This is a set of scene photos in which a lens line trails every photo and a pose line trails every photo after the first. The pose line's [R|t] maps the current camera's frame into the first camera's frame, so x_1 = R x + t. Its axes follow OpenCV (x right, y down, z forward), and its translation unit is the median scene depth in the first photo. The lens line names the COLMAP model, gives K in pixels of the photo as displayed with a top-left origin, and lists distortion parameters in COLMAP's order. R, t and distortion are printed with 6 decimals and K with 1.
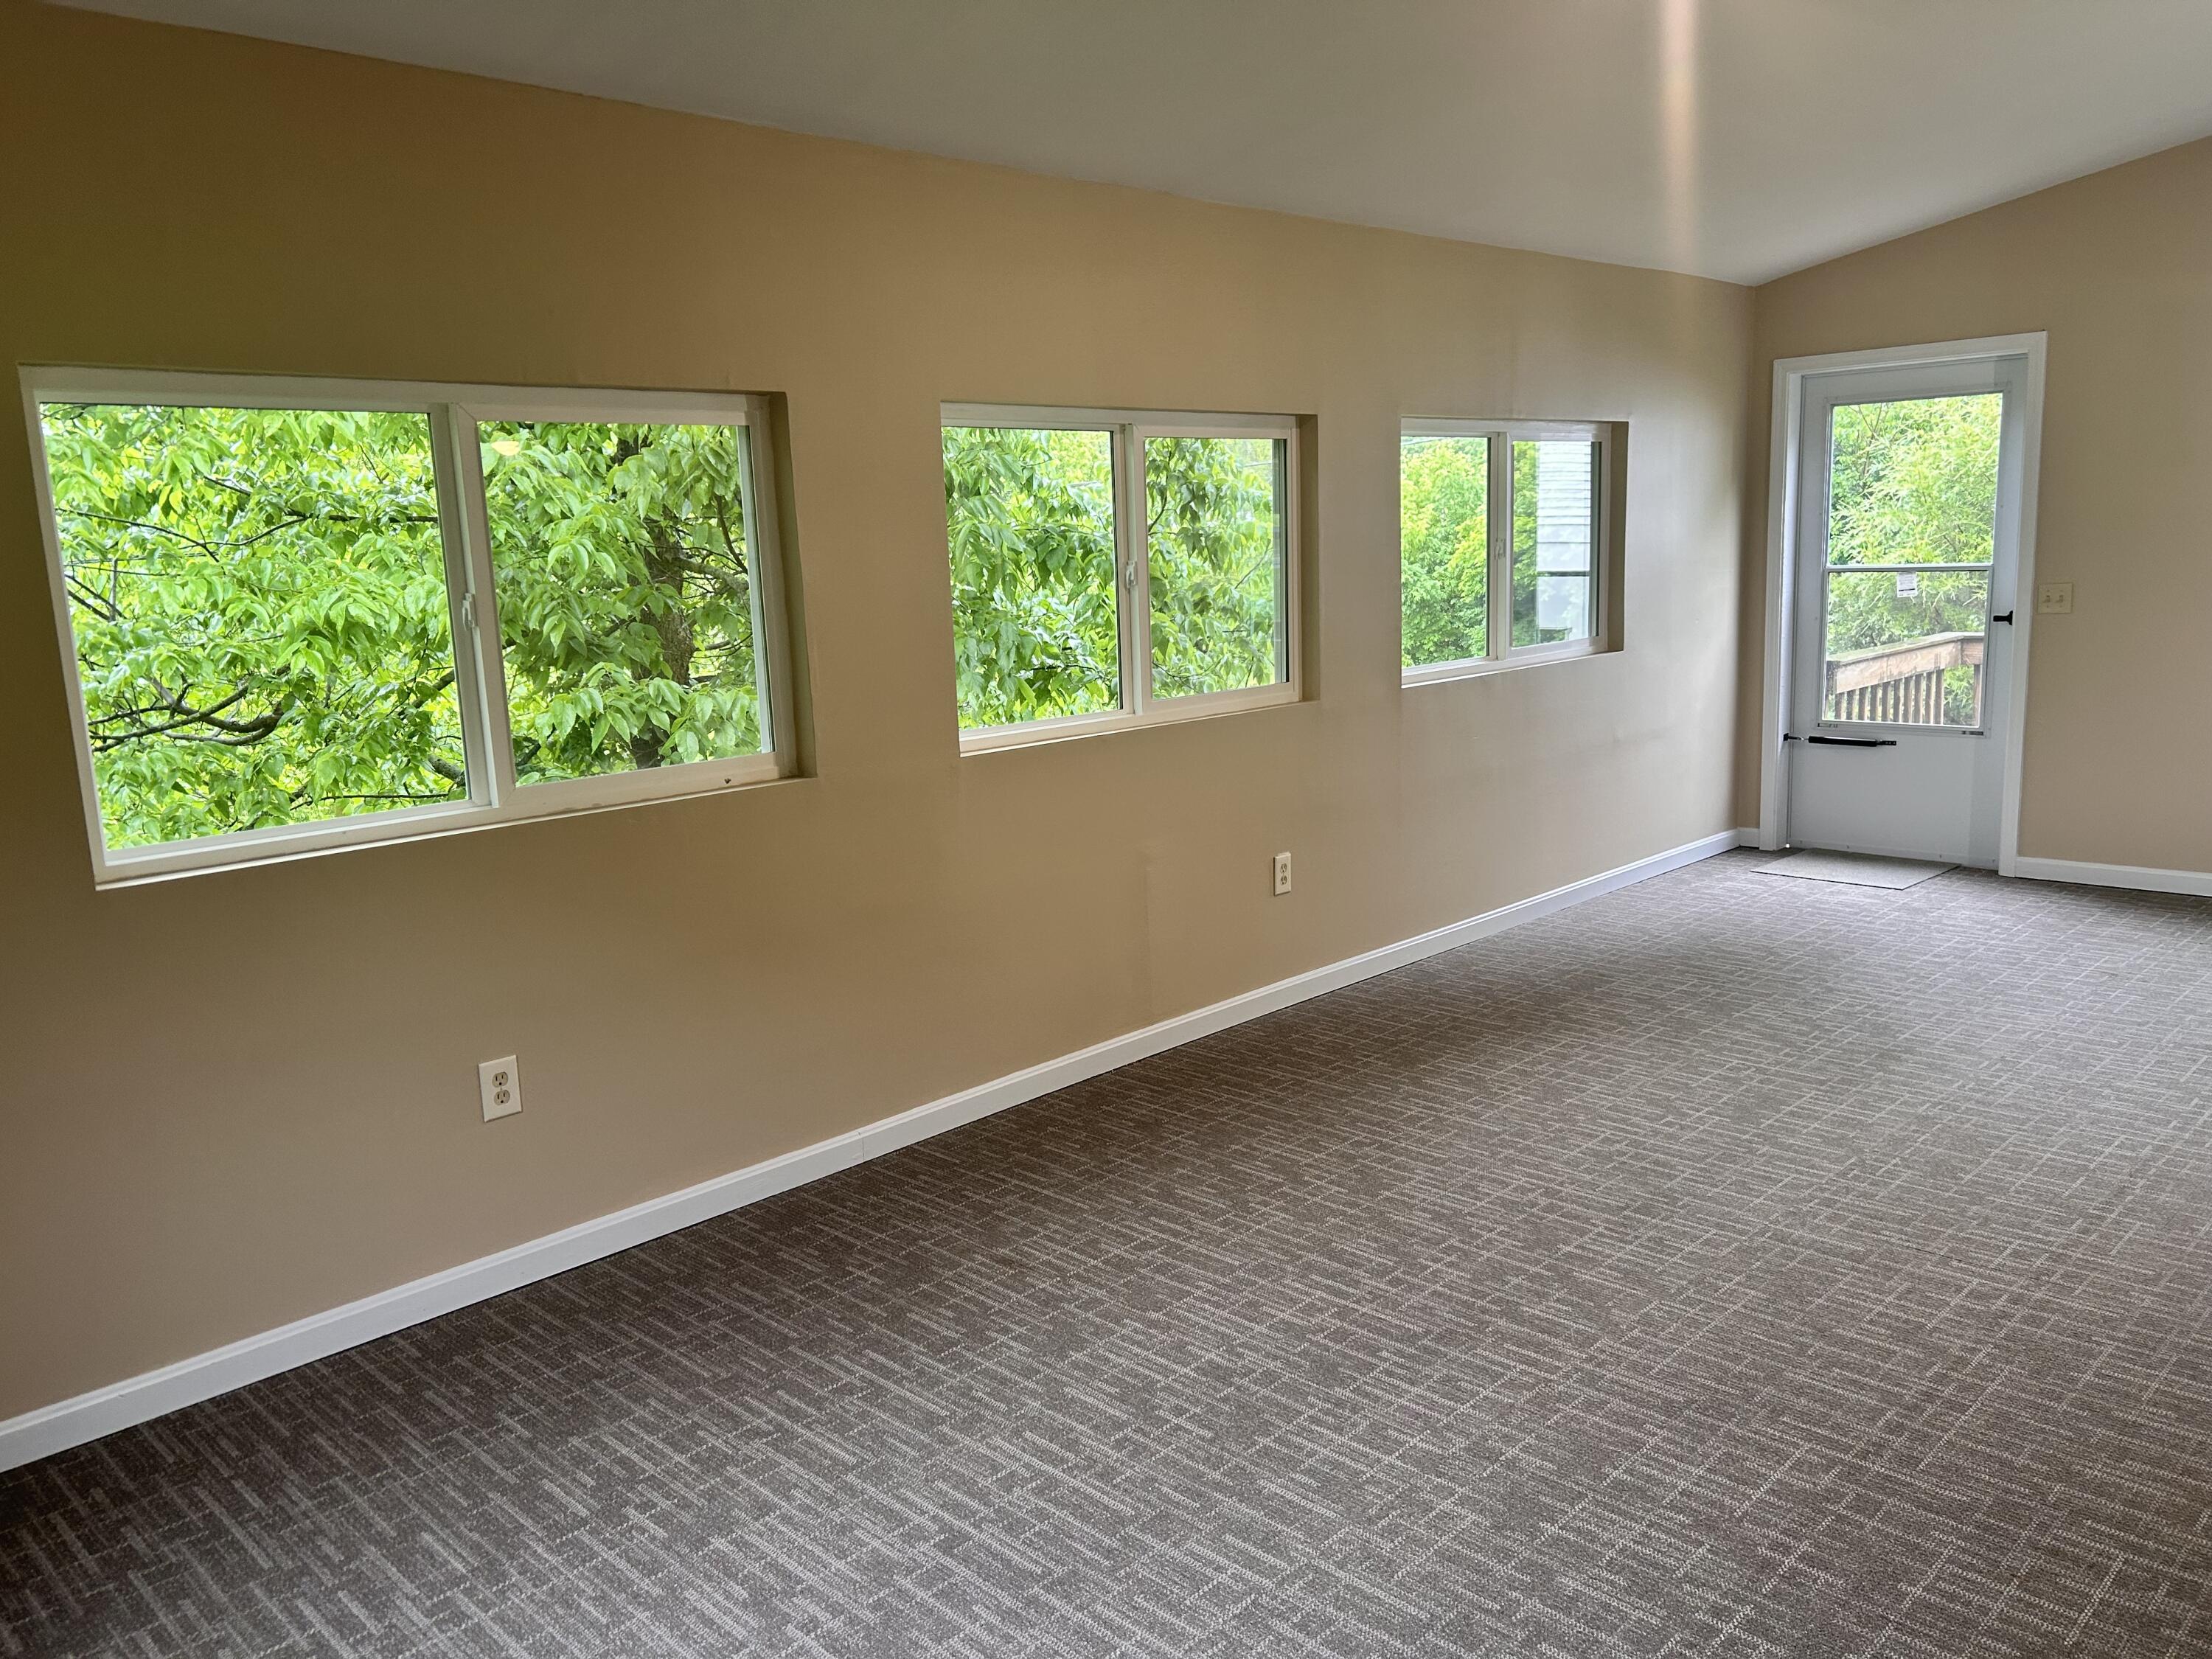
lens RADIAL K [[1678.3, 0, 1101.7], [0, 1678.3, 851.8], [0, 0, 1]] dist [0.023720, -0.022366]
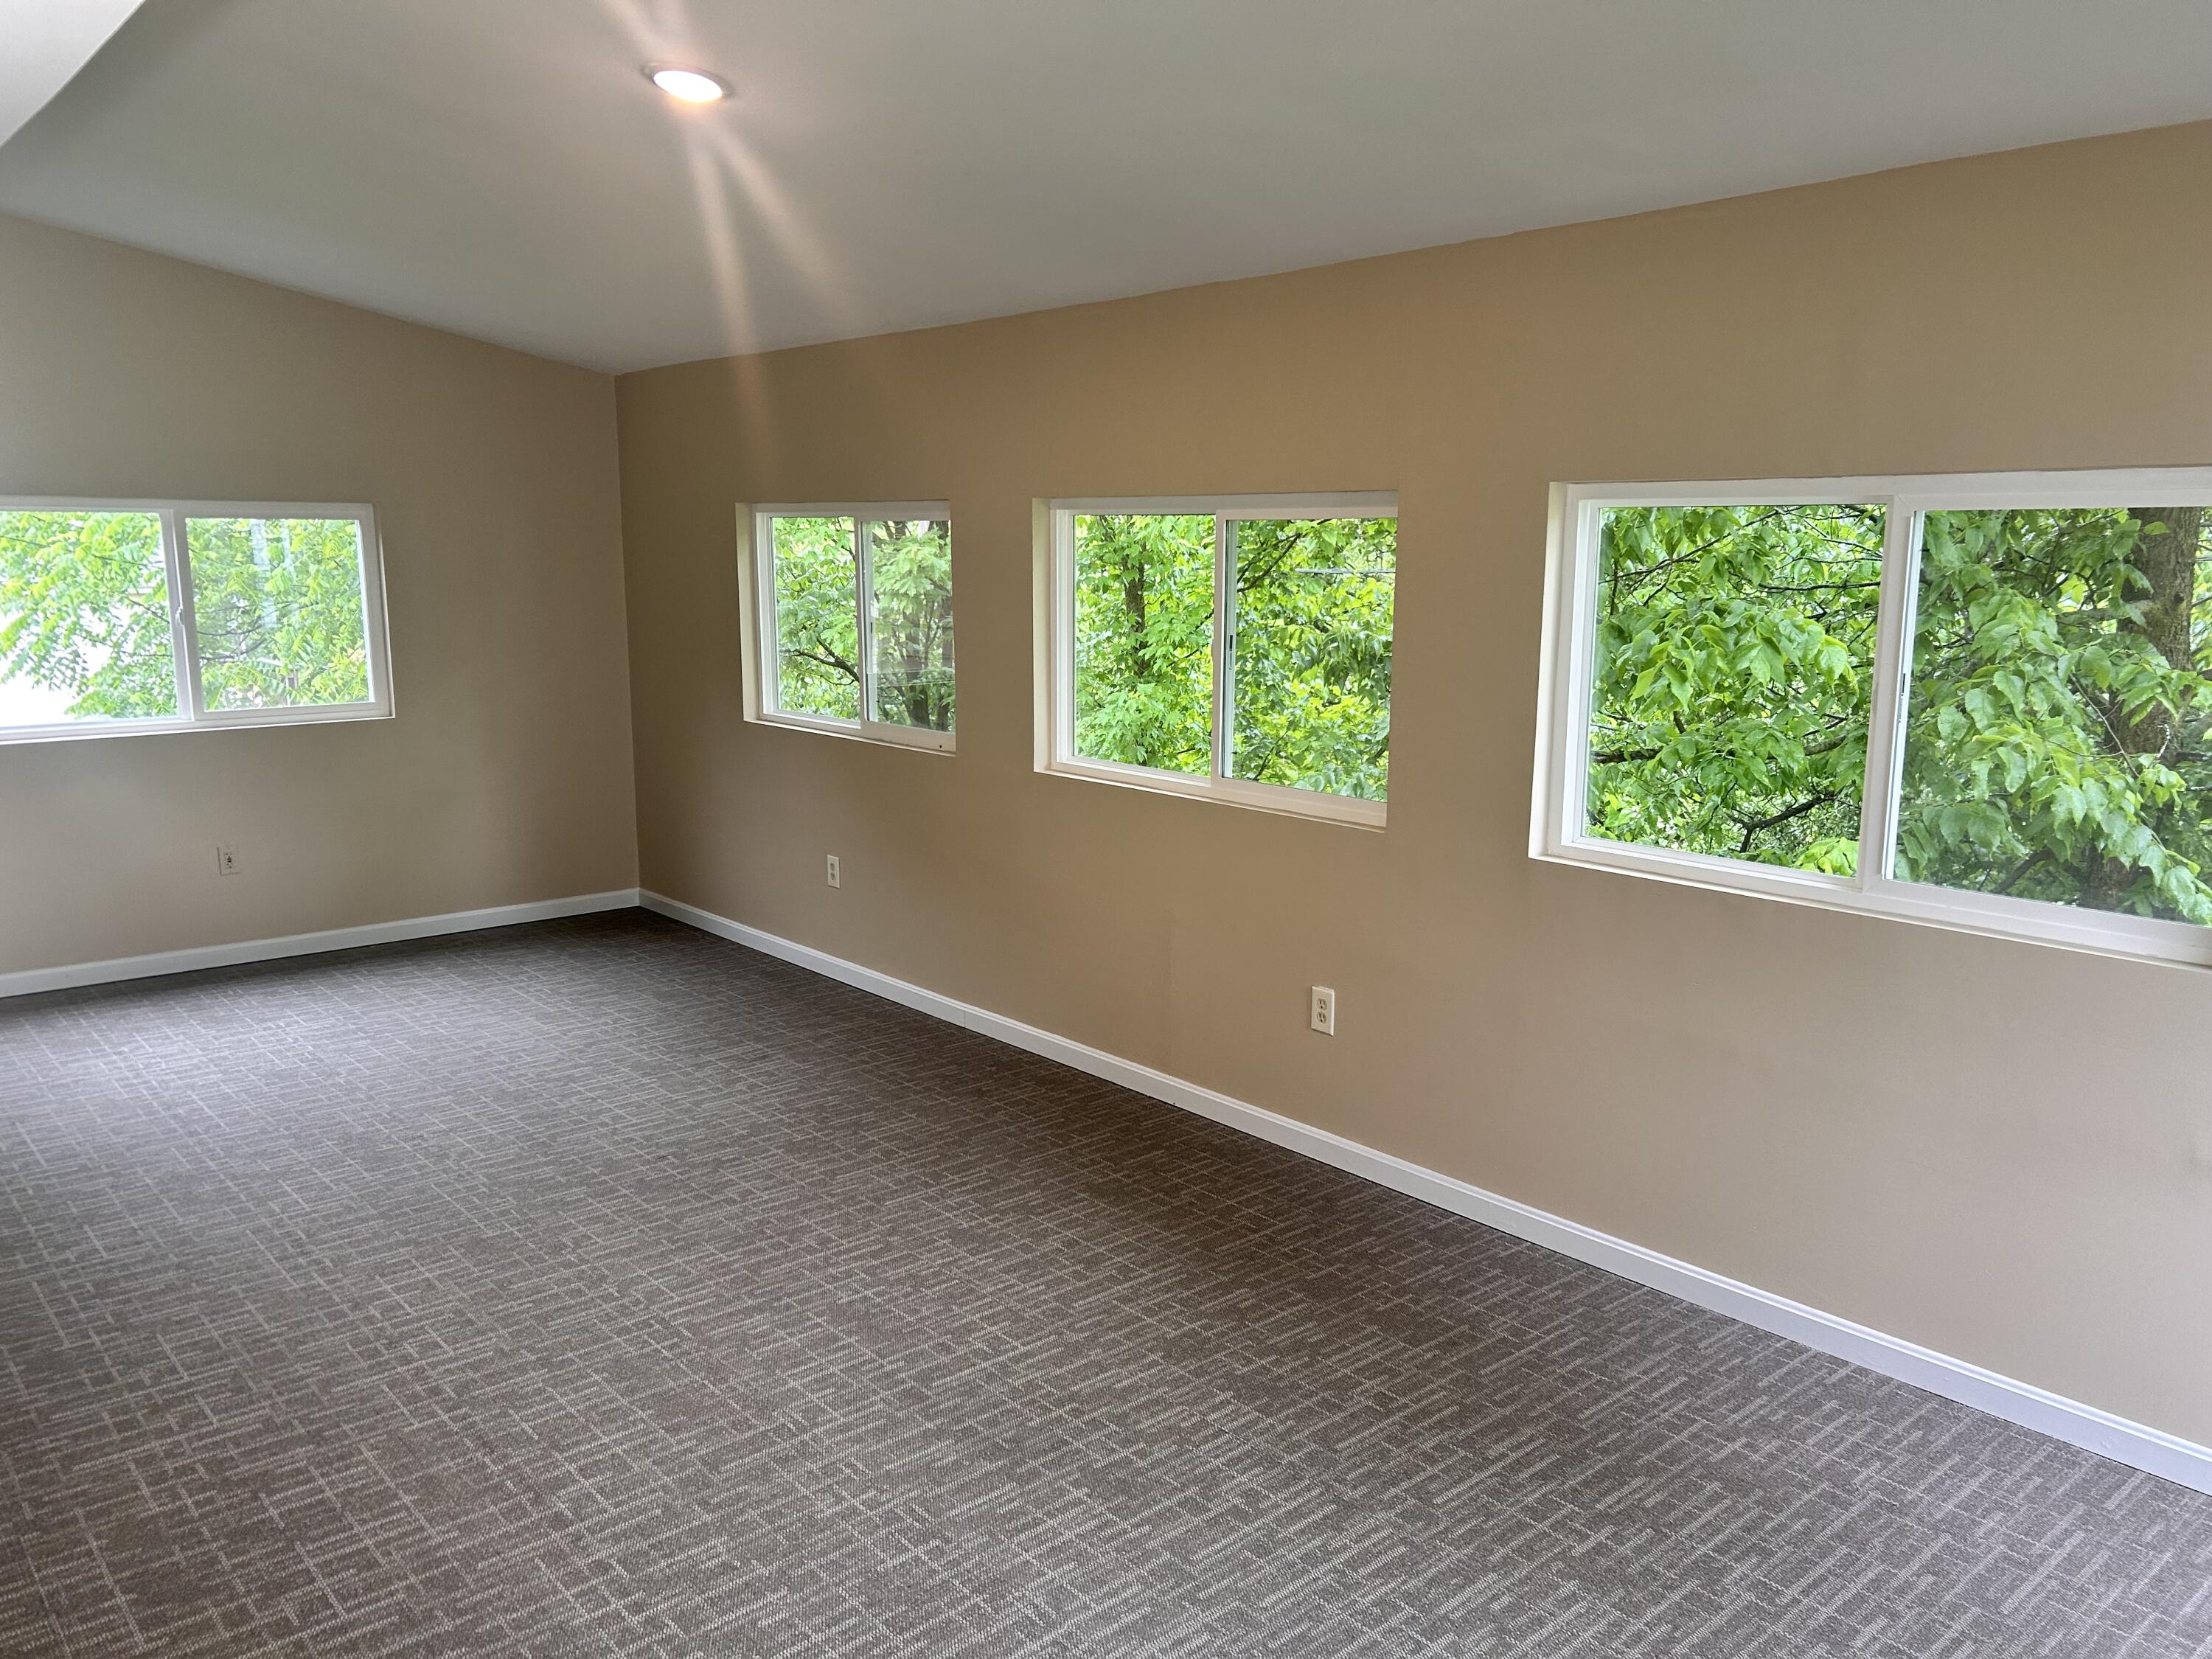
lens RADIAL K [[1678.3, 0, 1103.7], [0, 1678.3, 810.3], [0, 0, 1]] dist [0.023720, -0.022366]
pose [[-0.075272, 0.195623, -0.977786, 1.233542], [-0.195254, 0.958695, 0.206834, -0.318395], [0.977860, 0.206486, -0.033967, 1.153368]]
